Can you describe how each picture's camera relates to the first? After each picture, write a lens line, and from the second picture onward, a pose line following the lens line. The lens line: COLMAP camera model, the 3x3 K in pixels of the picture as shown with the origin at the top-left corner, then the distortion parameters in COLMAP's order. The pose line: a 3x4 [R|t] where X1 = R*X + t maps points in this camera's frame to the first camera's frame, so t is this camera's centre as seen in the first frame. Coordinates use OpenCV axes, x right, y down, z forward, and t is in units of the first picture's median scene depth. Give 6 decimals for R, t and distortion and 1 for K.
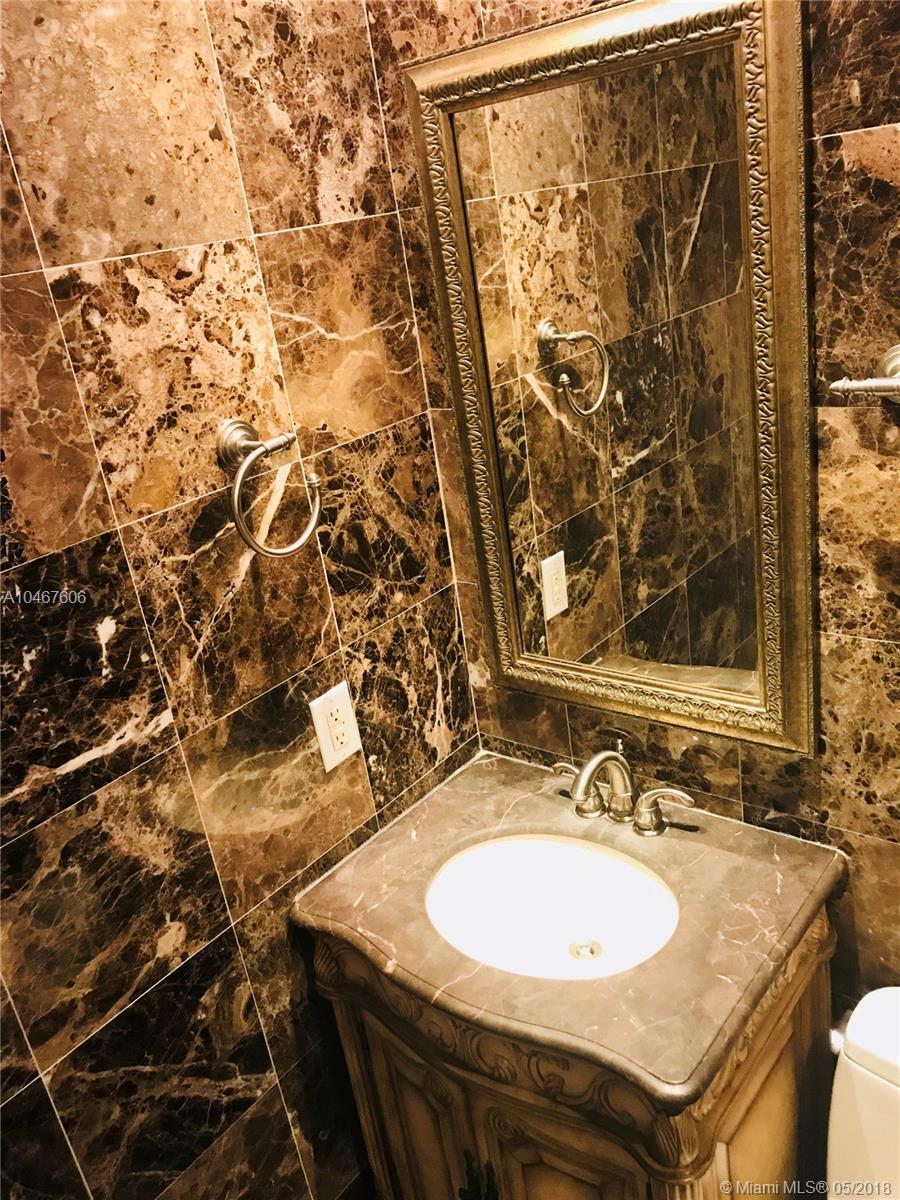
lens RADIAL K [[993.5, 0, 450.0], [0, 993.5, 600.0], [0, 0, 1]] dist [0.088788, -0.100034]
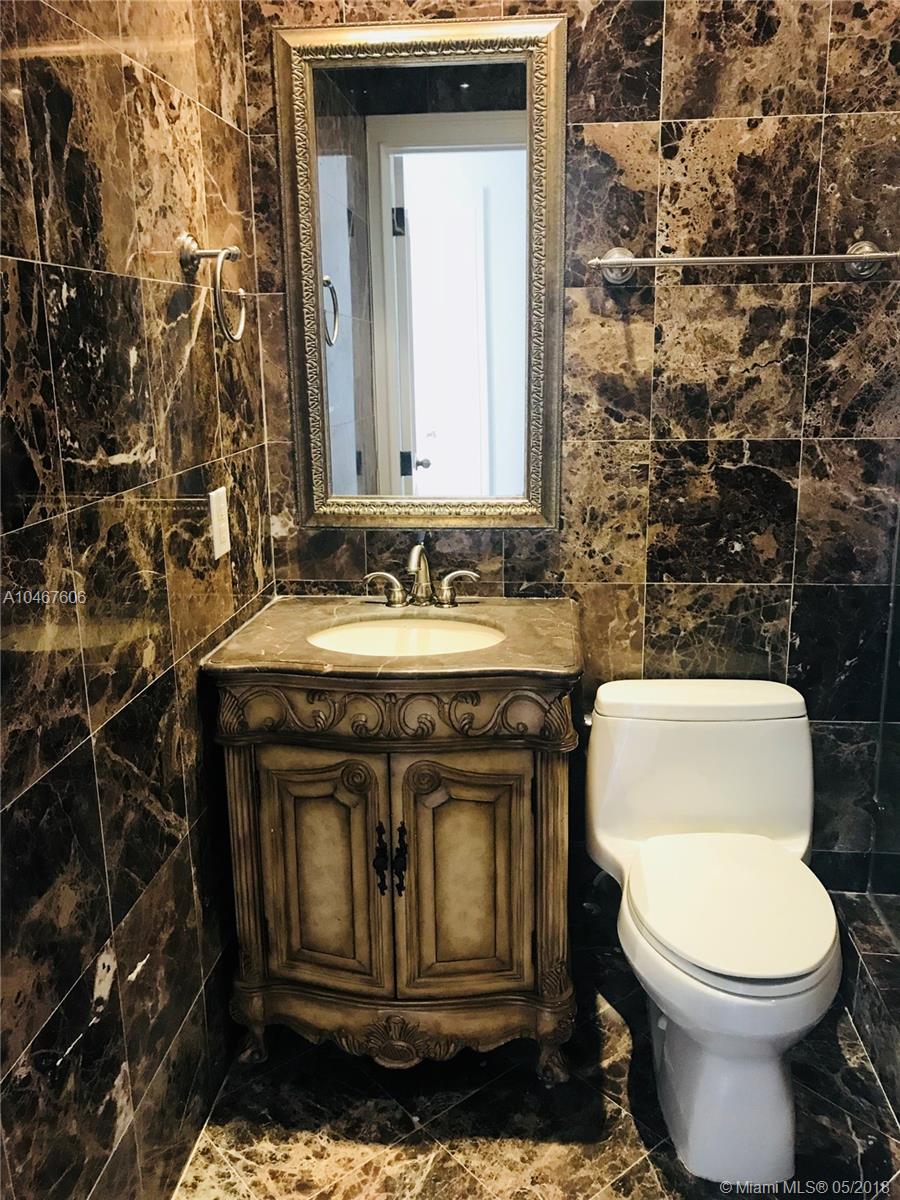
lens RADIAL K [[1023.5, 0, 453.3], [0, 1023.5, 622.9], [0, 0, 1]] dist [-0.006503, 0.050102]
pose [[0.820321, -0.002229, 0.571899, -0.677437], [0.100097, 0.985116, -0.139738, 0.513357], [-0.563076, 0.171875, 0.808334, -0.139837]]
